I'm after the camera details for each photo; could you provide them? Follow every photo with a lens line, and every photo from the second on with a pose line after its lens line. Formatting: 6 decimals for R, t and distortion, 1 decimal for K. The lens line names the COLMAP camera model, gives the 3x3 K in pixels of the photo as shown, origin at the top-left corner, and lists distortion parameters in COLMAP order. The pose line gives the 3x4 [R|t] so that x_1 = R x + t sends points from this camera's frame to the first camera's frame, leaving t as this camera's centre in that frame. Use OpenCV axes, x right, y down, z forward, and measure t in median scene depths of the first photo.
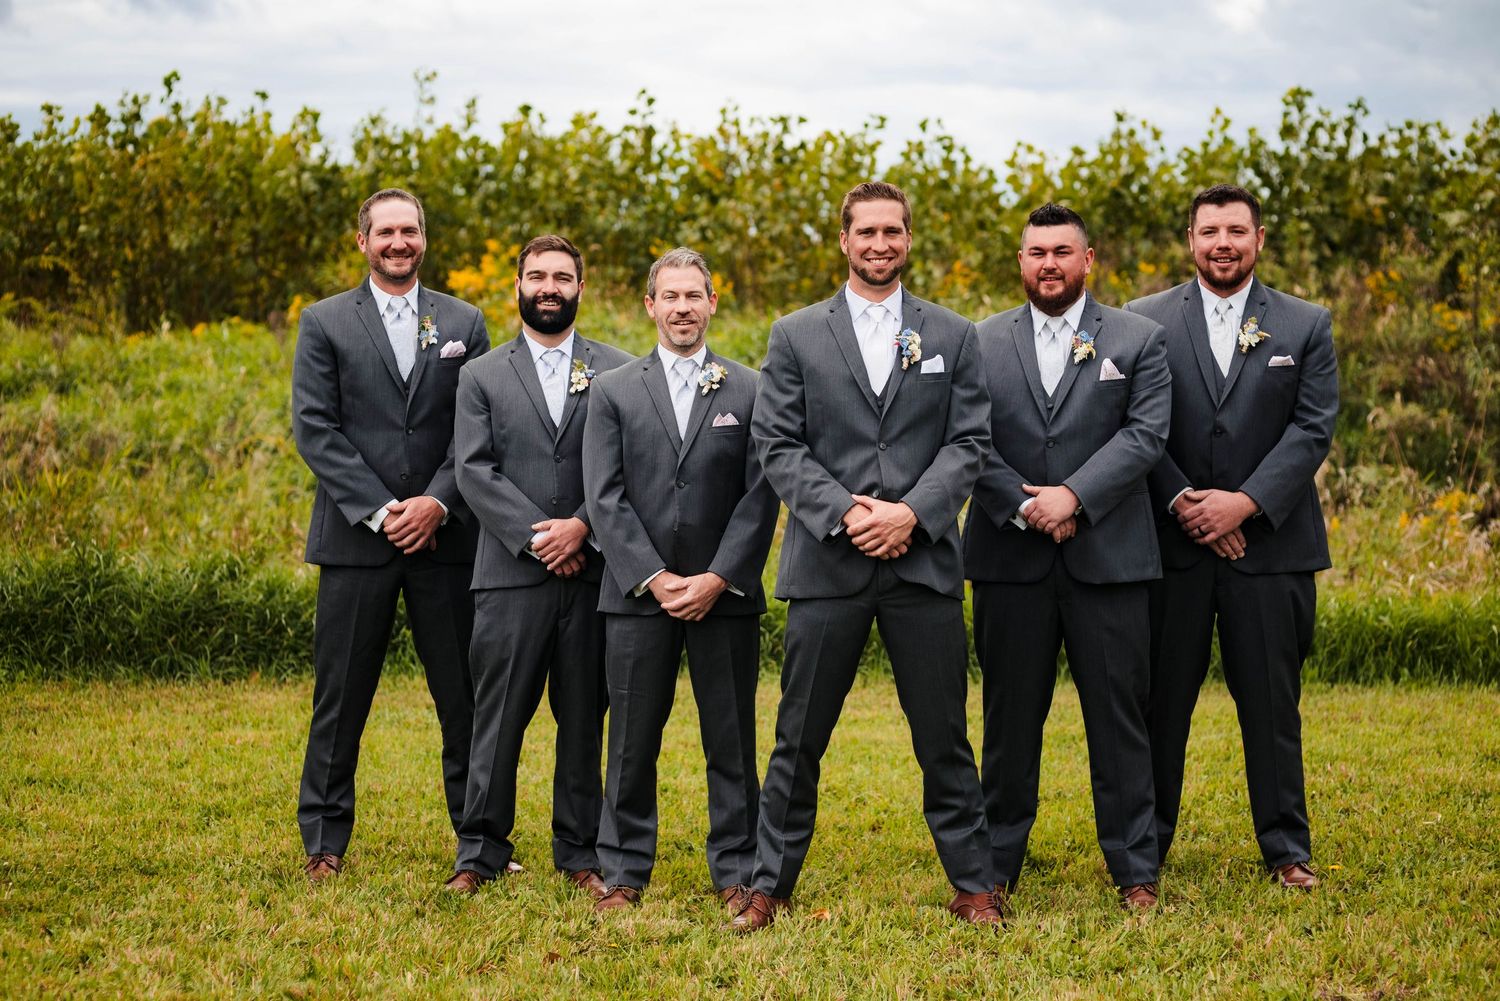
lens RADIAL K [[3514.4, 0, 750.0], [0, 3514.4, 500.5], [0, 0, 1]] dist [0.287288, -0.136795]
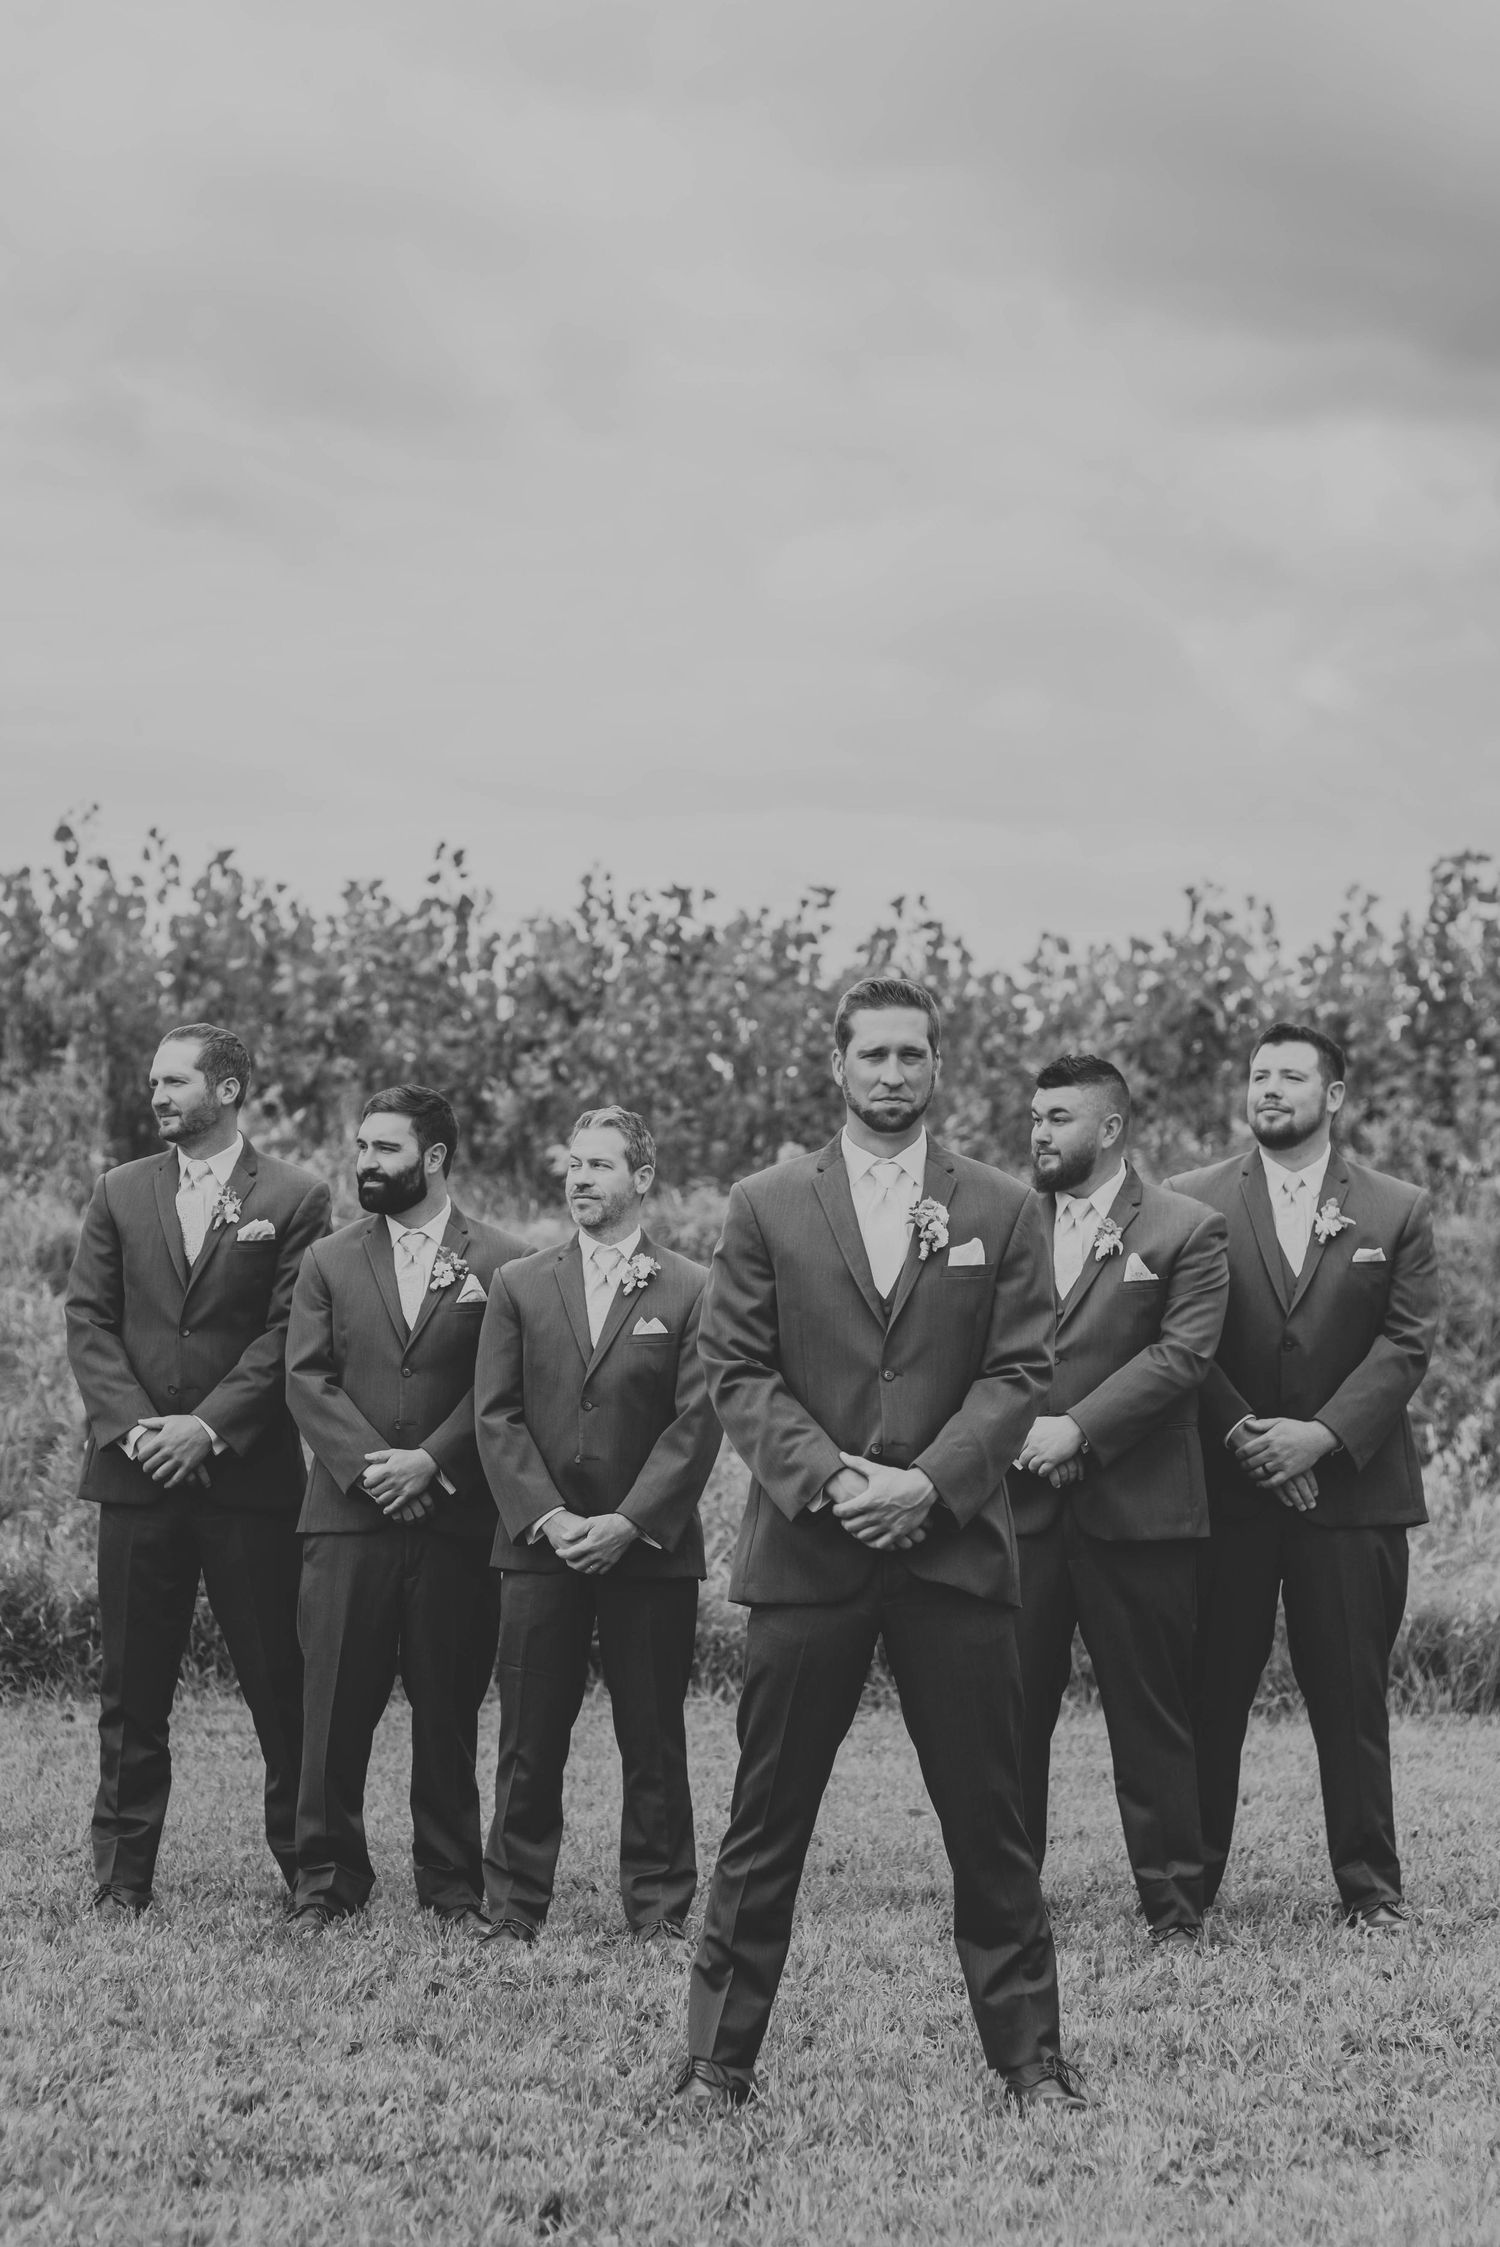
lens RADIAL K [[5680.9, 0, 750.0], [0, 5680.9, 1123.5], [0, 0, 1]] dist [0.602214, 0.077126]
pose [[0.999703, 0.007152, 0.023308, -0.011807], [-0.005602, 0.997810, -0.065906, 0.014095], [-0.023728, 0.065756, 0.997554, -0.223152]]
